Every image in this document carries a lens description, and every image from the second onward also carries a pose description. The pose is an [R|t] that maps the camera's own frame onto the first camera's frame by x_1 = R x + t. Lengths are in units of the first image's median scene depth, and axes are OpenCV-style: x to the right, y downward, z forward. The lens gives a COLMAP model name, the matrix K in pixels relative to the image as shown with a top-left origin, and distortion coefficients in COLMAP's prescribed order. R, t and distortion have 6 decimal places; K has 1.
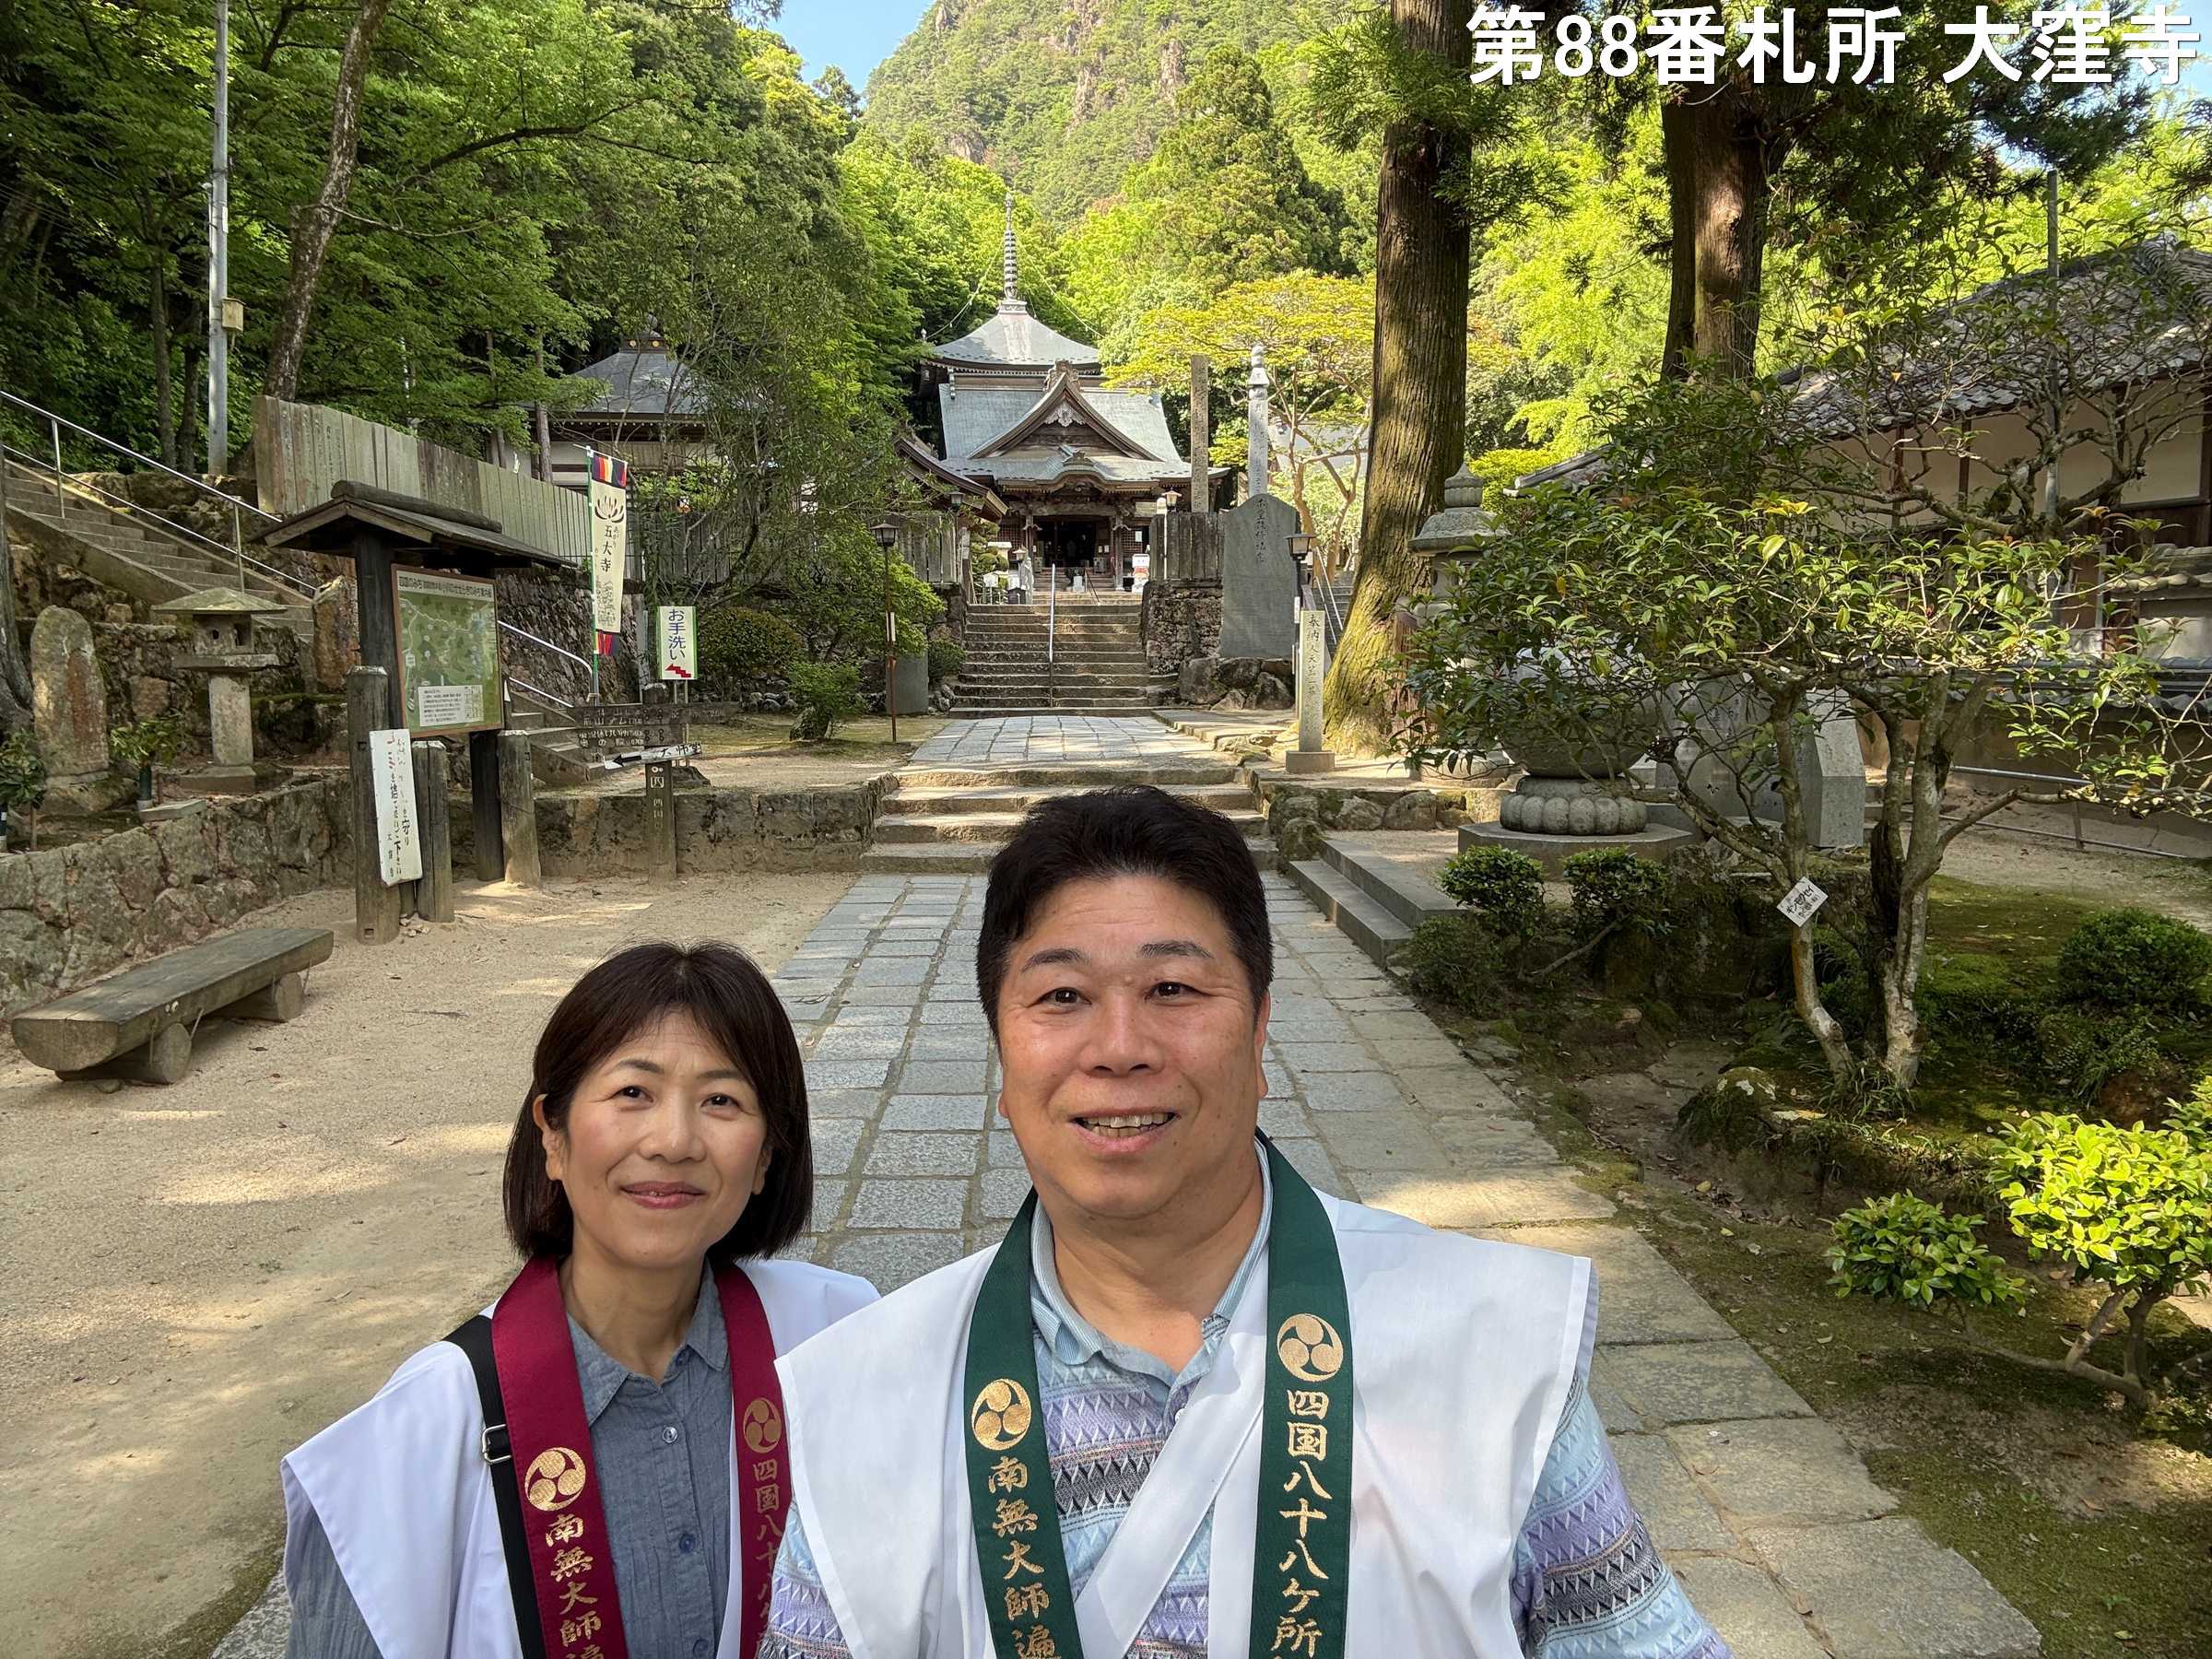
lens RADIAL K [[1460.4, 0, 1108.9], [0, 1460.4, 899.0], [0, 0, 1]] dist [0.002455, -0.000861]
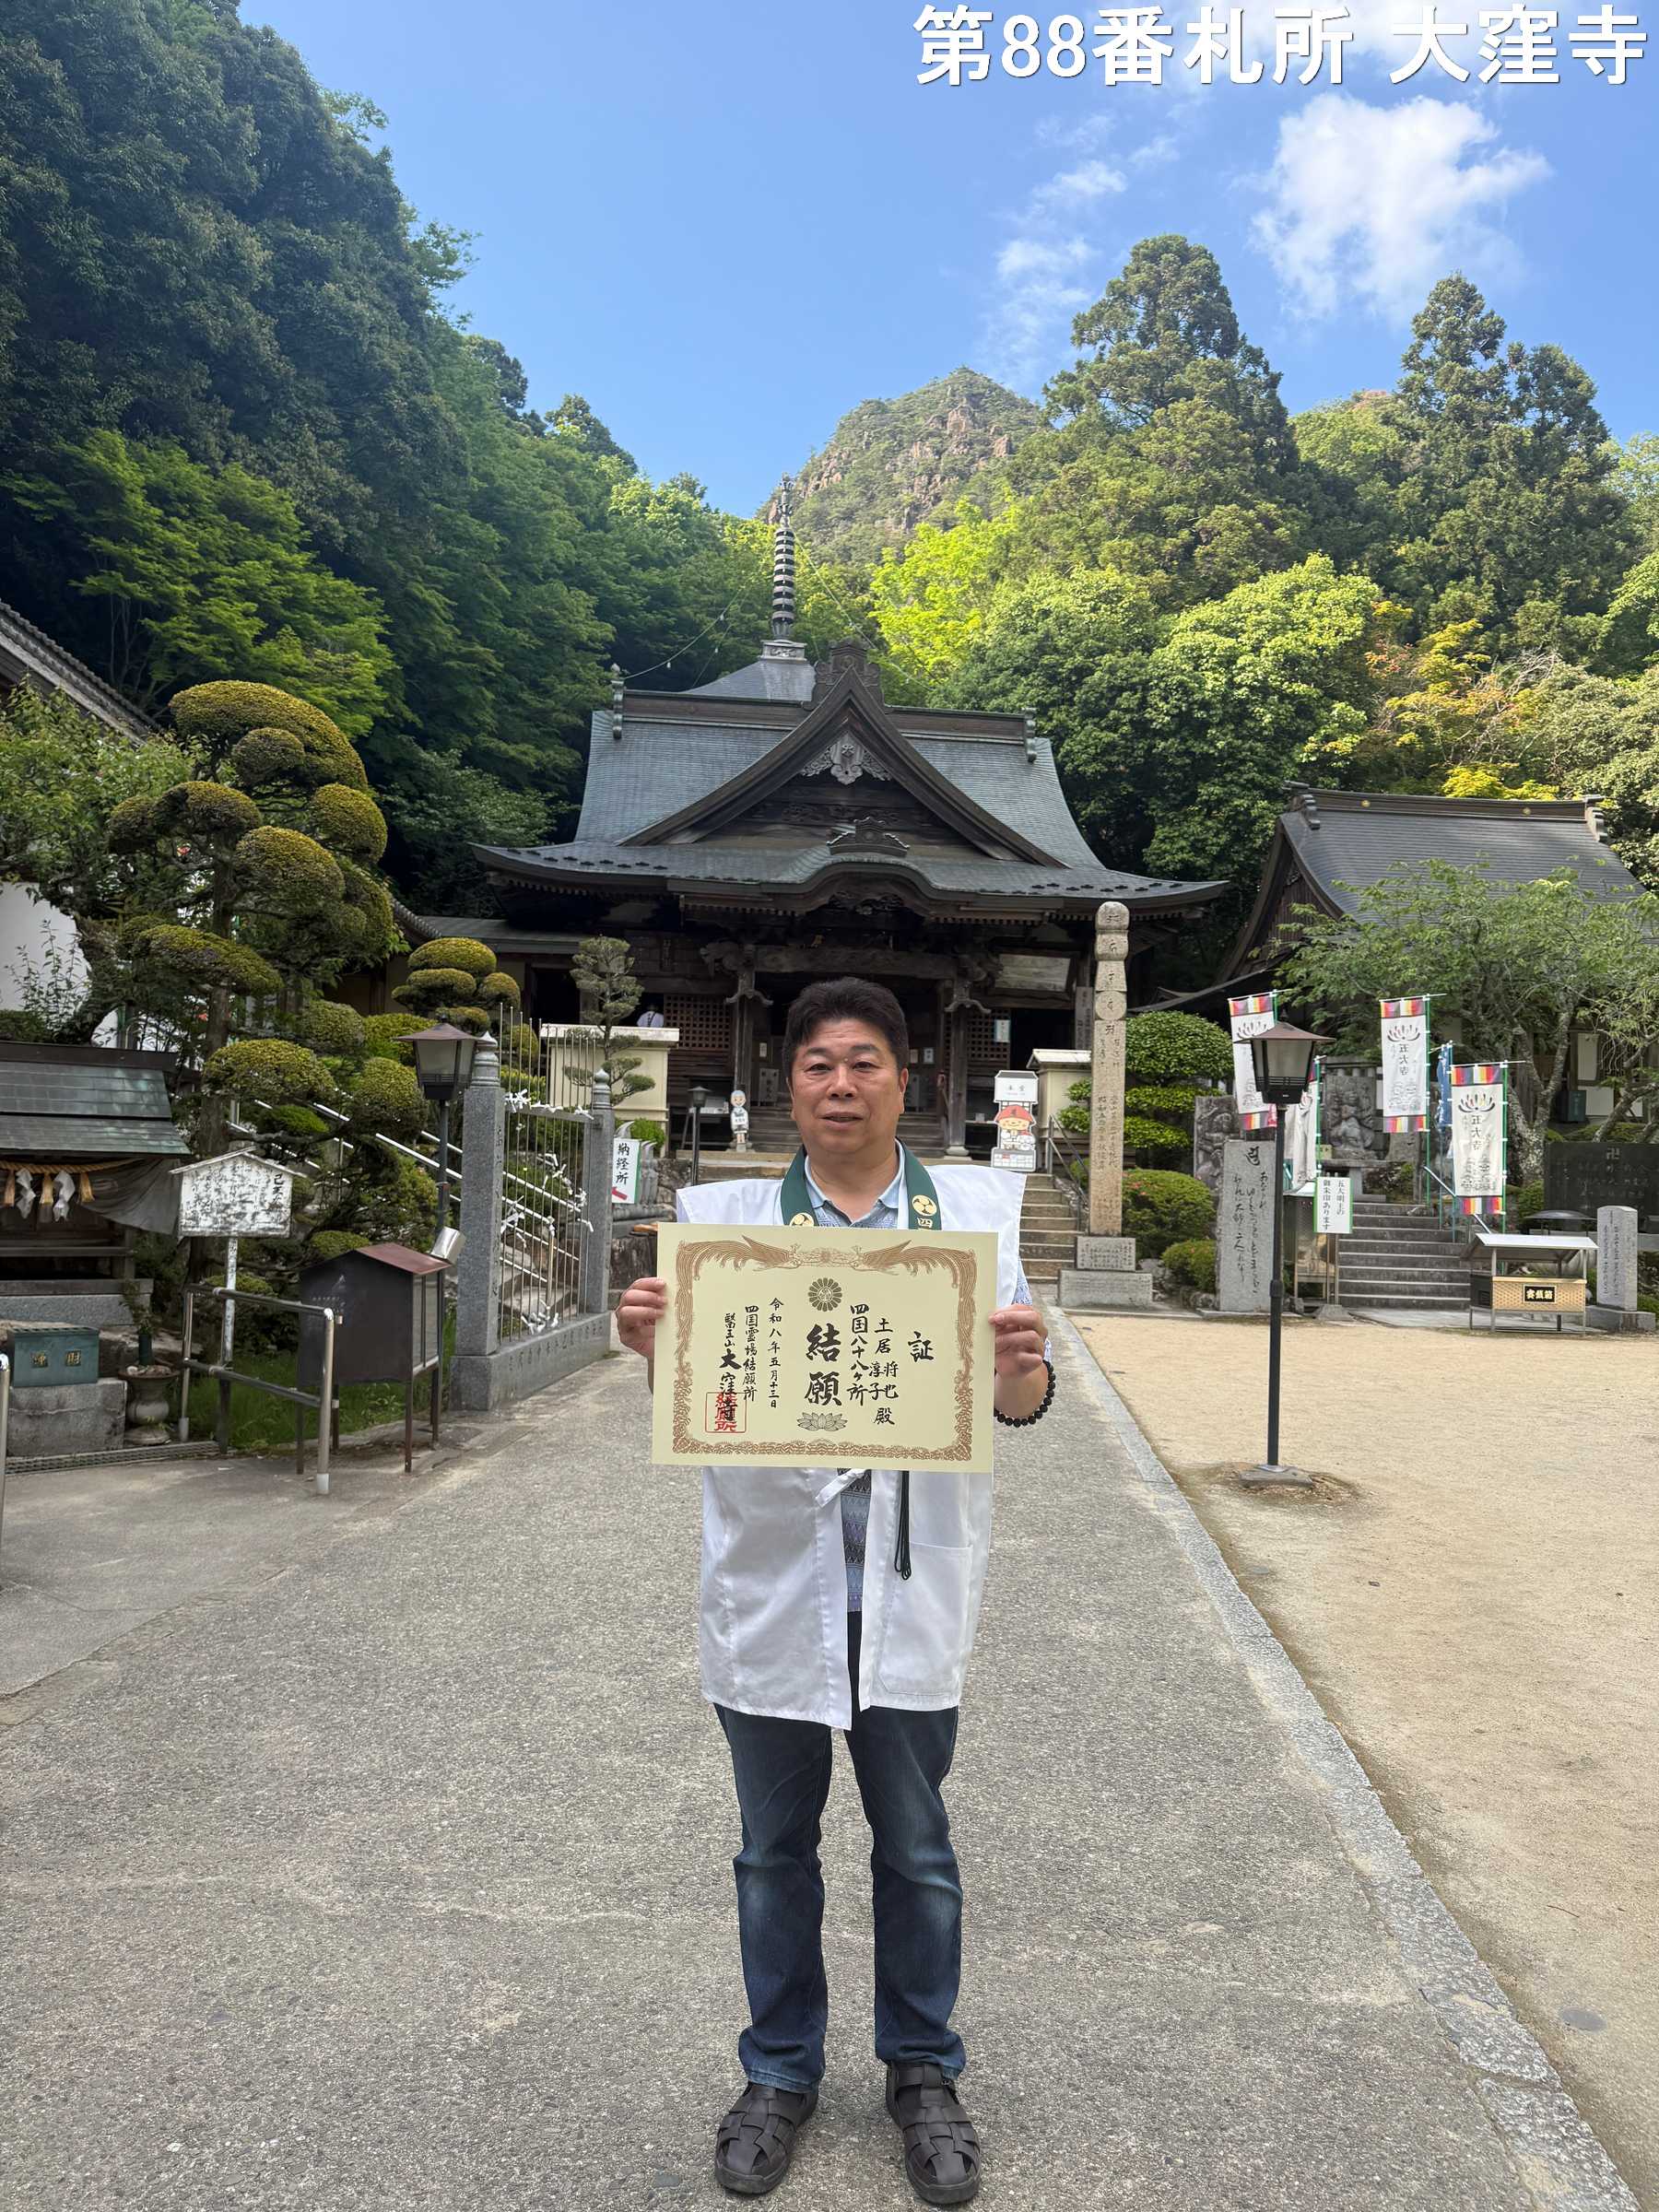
lens RADIAL K [[1528.9, 0, 829.8], [0, 1528.9, 1131.0], [0, 0, 1]] dist [0.150883, -0.295583]
pose [[0.997301, 0.039337, -0.062001, -0.001462], [-0.050331, 0.981041, -0.187149, -0.112586], [0.053463, 0.189764, 0.980373, 0.477168]]
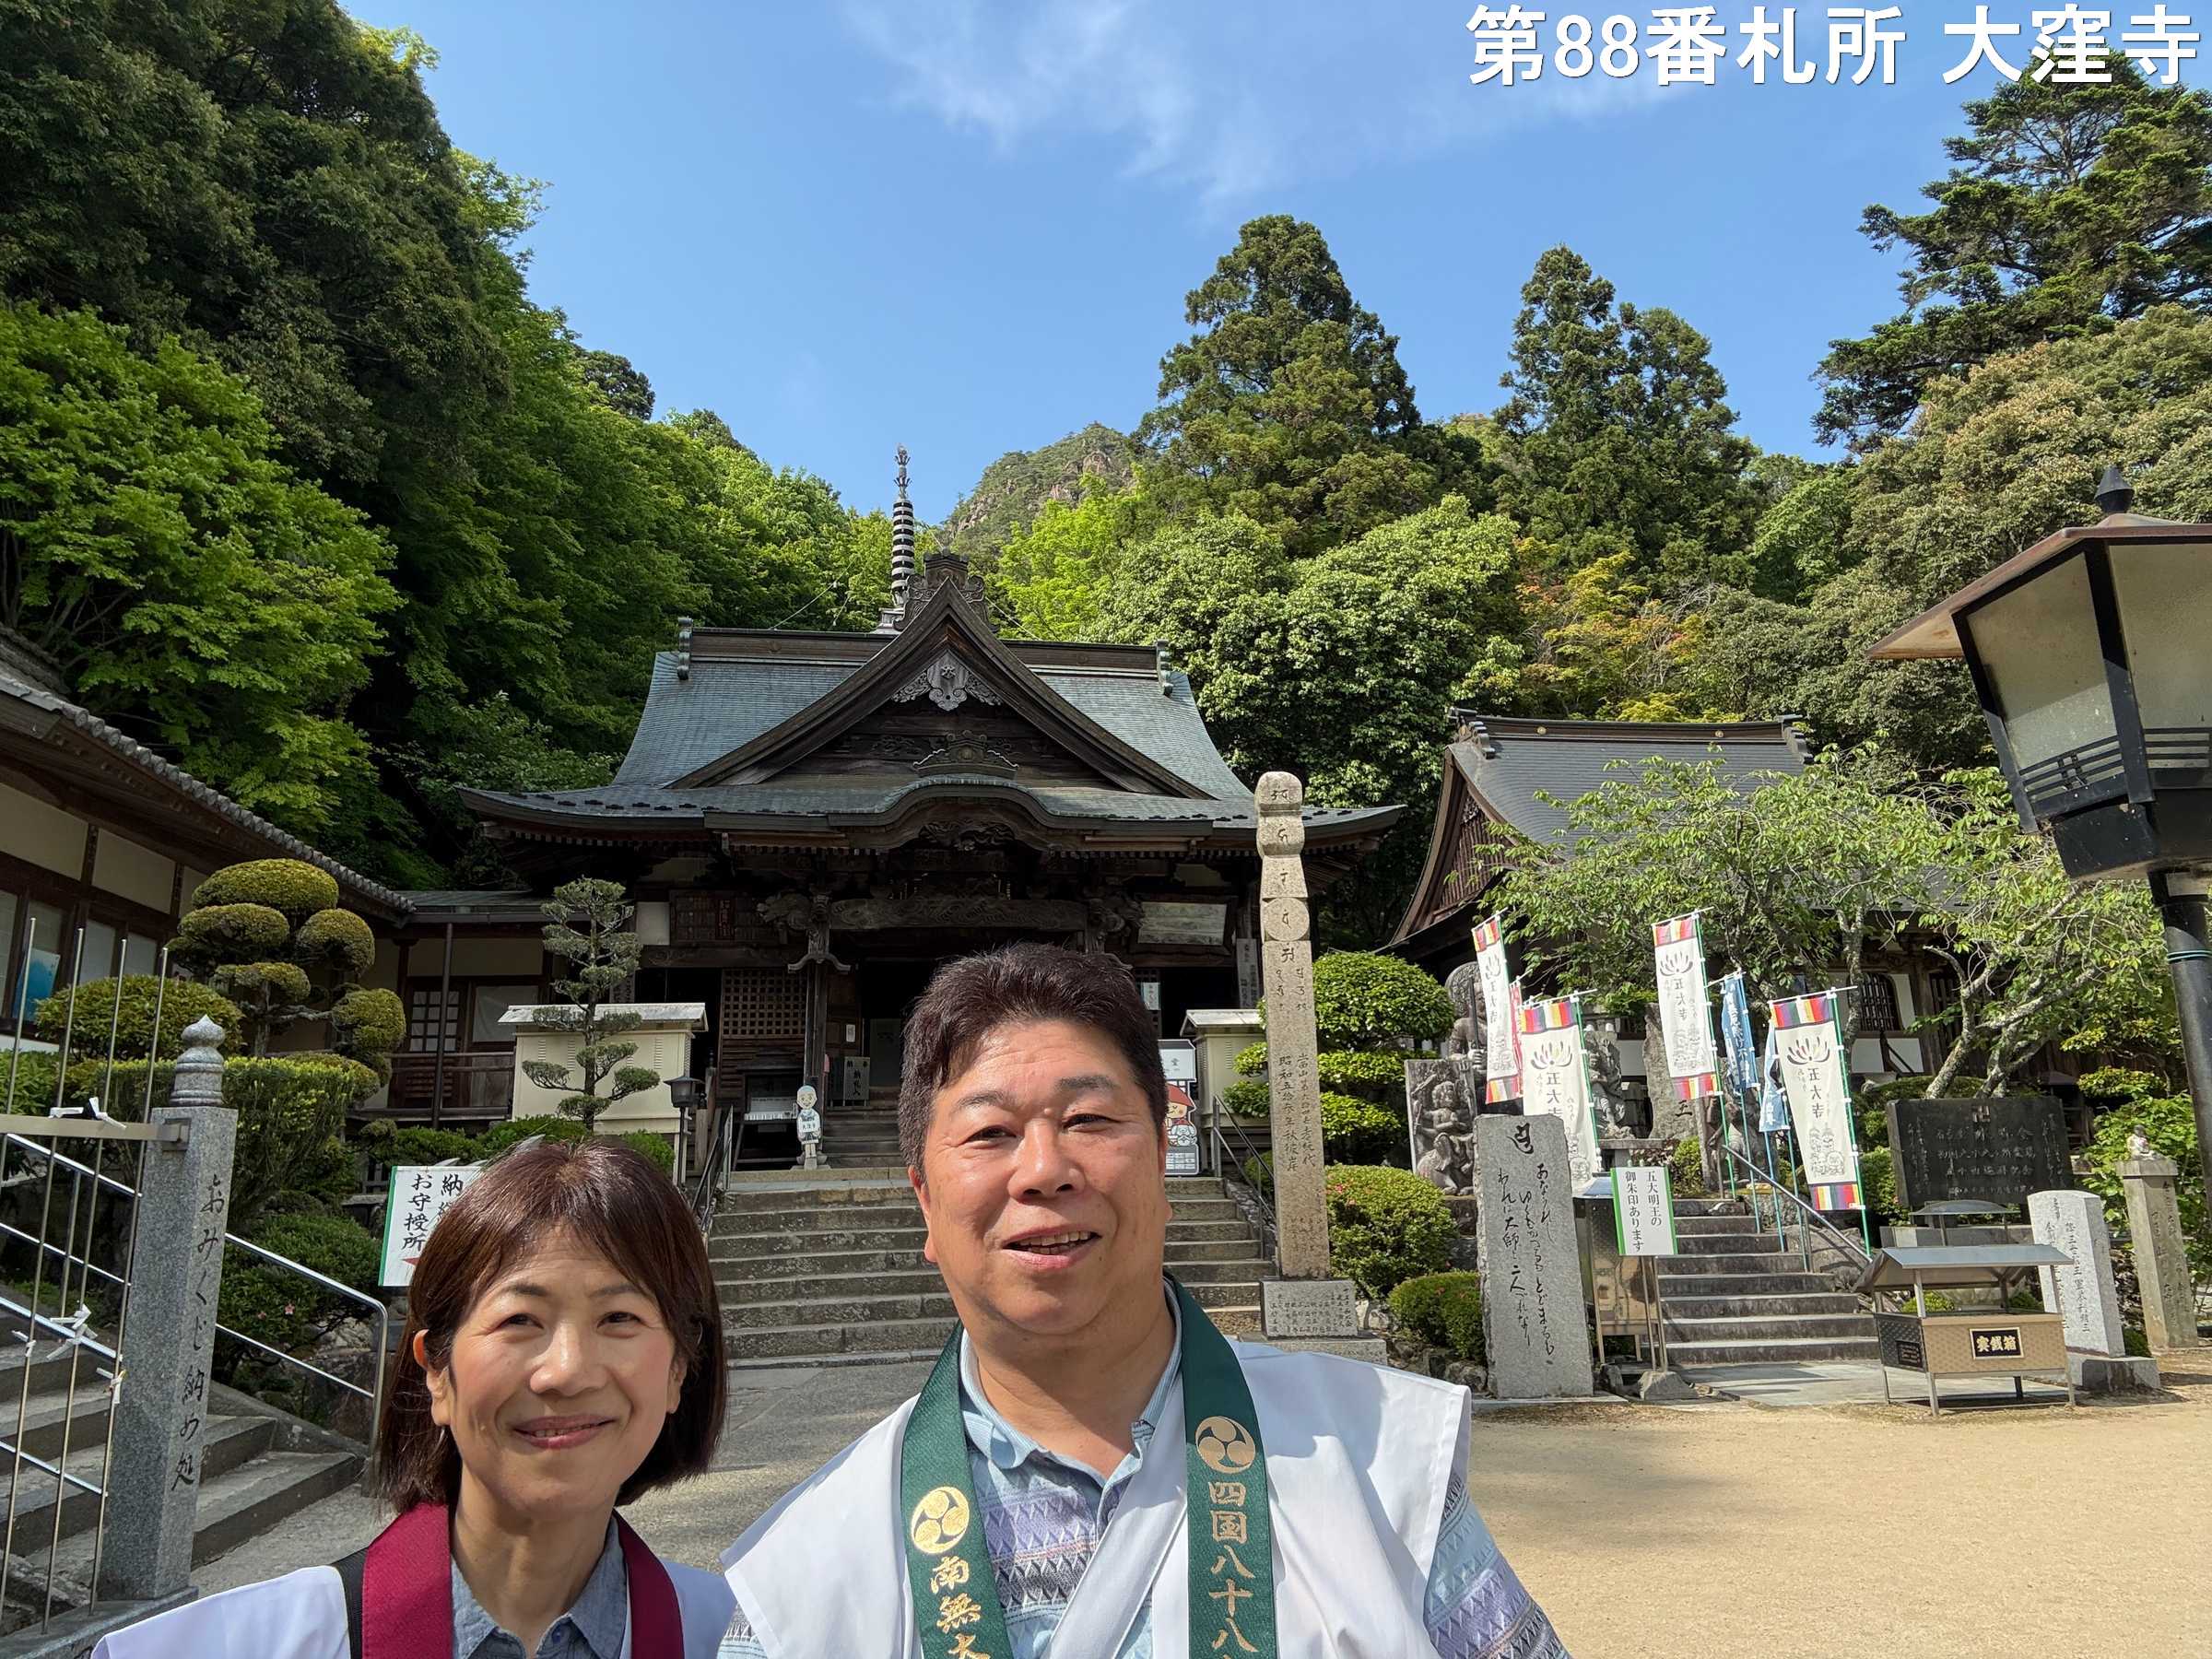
lens RADIAL K [[1490.6, 0, 1095.6], [0, 1490.6, 826.4], [0, 0, 1]] dist [0.149143, -0.225415]
pose [[0.999935, -0.011421, 0.000186, 0.006357], [0.010633, 0.924754, -0.380416, -0.127806], [0.004173, 0.380393, 0.924815, 0.558836]]
